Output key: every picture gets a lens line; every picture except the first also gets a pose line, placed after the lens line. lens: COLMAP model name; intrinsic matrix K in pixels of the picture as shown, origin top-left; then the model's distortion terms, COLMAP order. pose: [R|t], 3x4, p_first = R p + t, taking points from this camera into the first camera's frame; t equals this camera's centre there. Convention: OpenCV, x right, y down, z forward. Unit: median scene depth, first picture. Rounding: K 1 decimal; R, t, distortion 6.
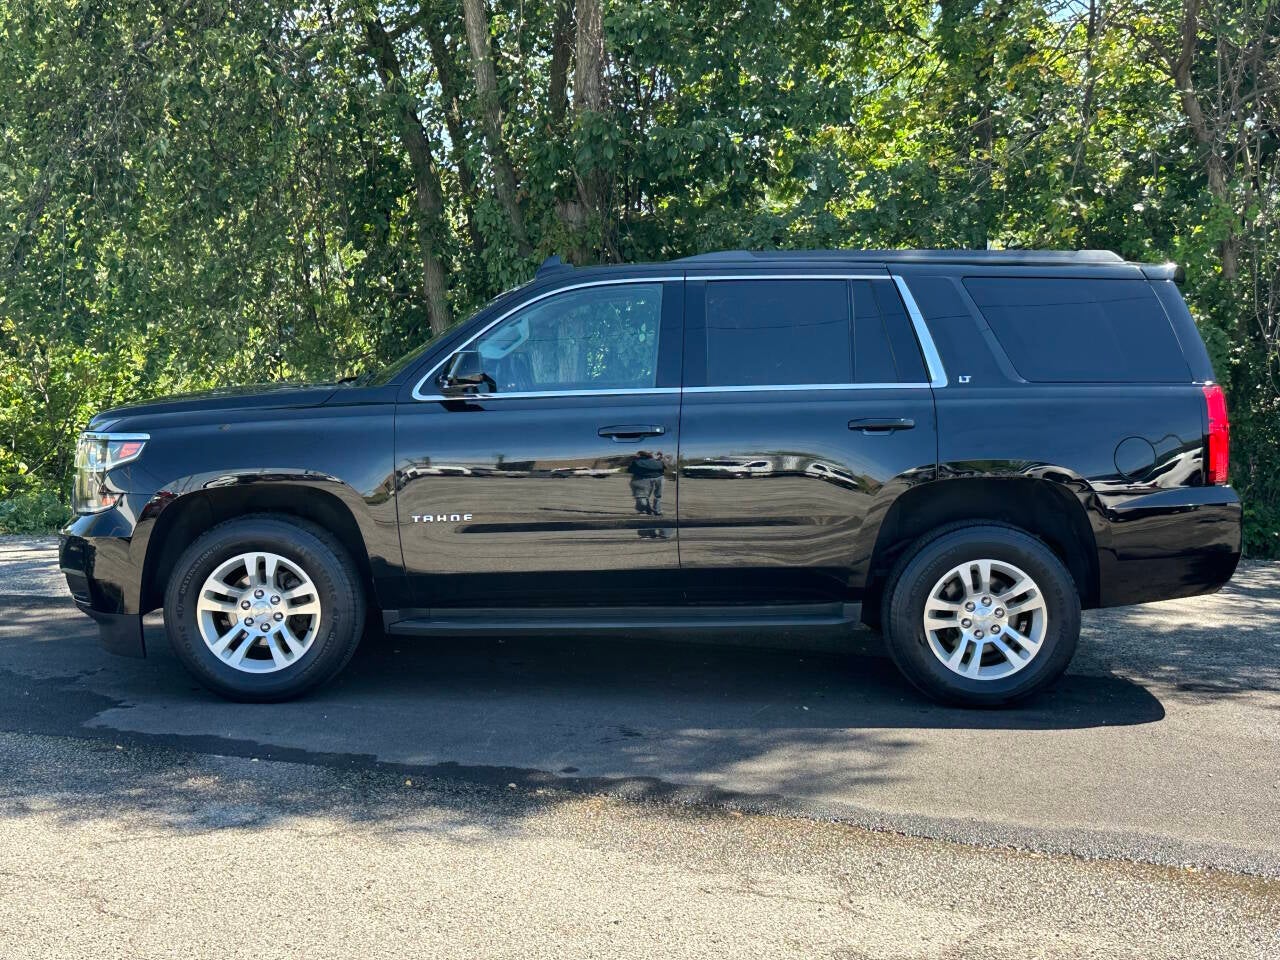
lens RADIAL K [[1599.9, 0, 653.2], [0, 1599.9, 484.1], [0, 0, 1]] dist [0.107897, 0.000000]
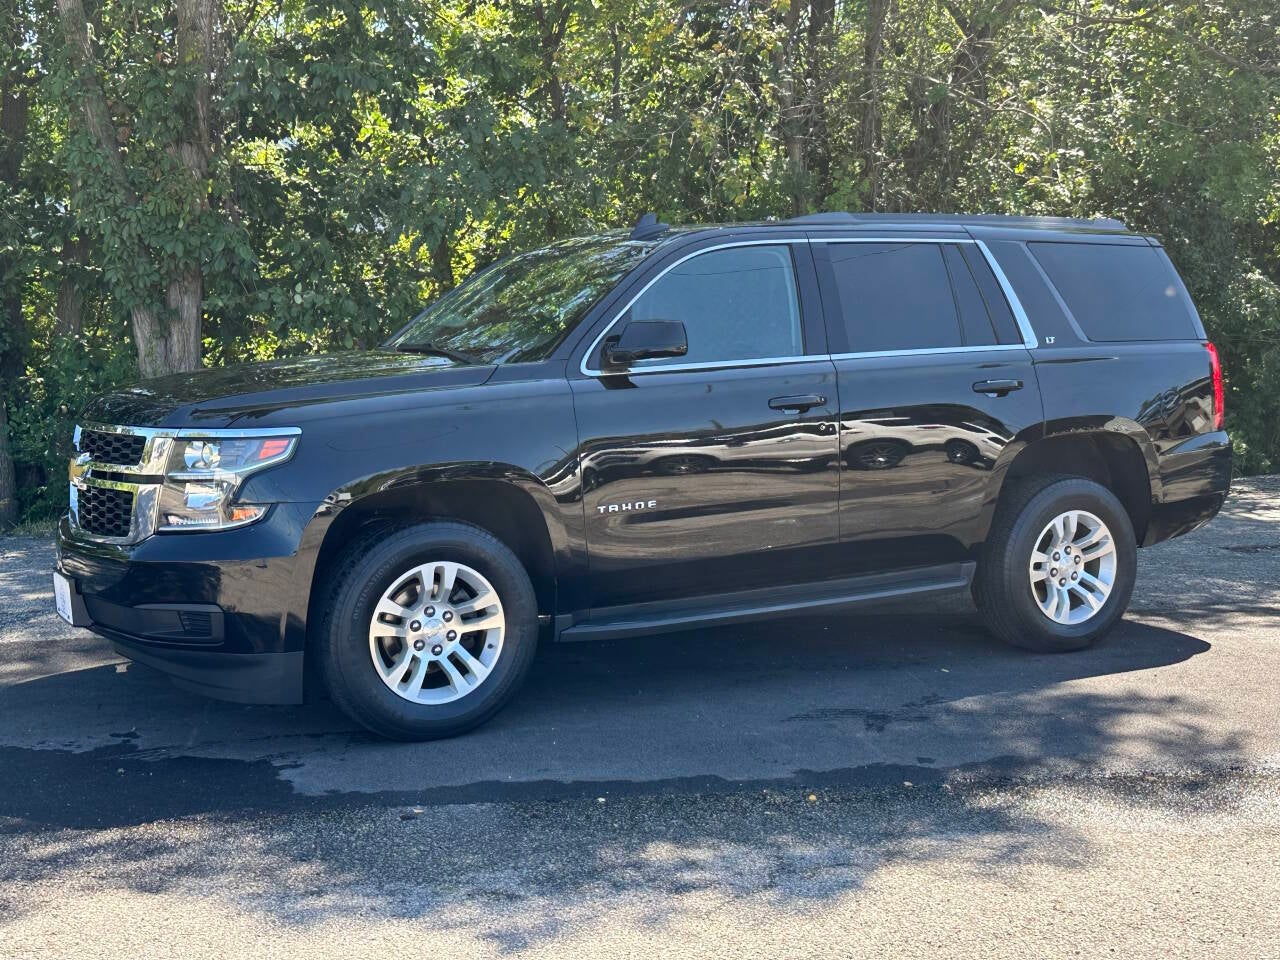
lens RADIAL K [[1599.9, 0, 639.0], [0, 1599.9, 489.3], [0, 0, 1]] dist [0.107897, 0.000000]
pose [[0.871609, -0.063568, 0.486062, -0.550640], [0.049094, 0.997891, 0.042471, -0.025922], [-0.487737, -0.013155, 0.872892, 0.210712]]
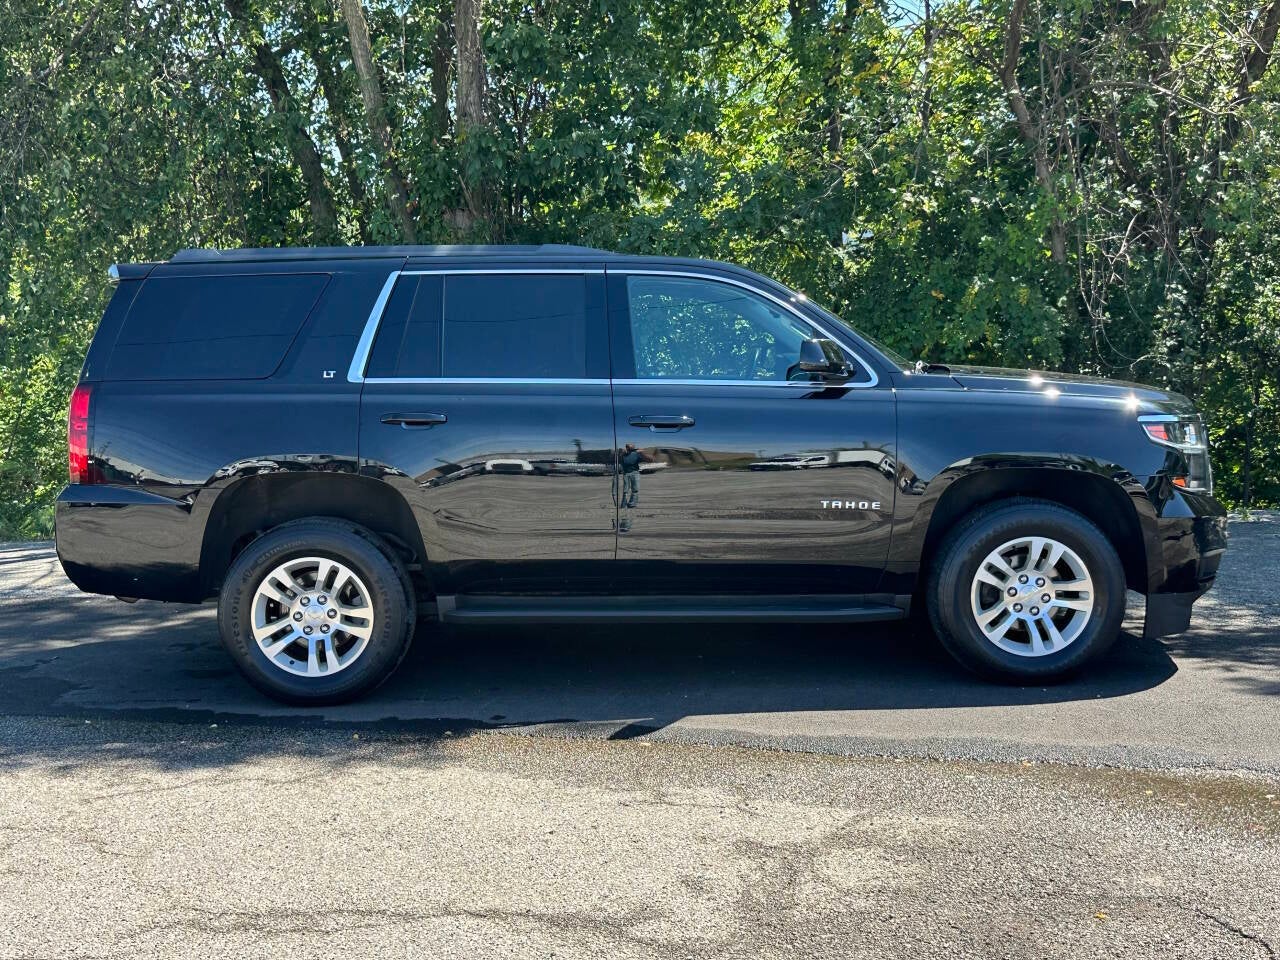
lens RADIAL K [[1597.1, 0, 632.3], [0, 1597.1, 484.8], [0, 0, 1]] dist [0.091056, 0.000000]
pose [[0.996991, -0.045500, 0.062763, -0.017111], [0.045045, 0.998948, 0.008642, 0.006239], [-0.063090, -0.005789, 0.997991, -0.117787]]
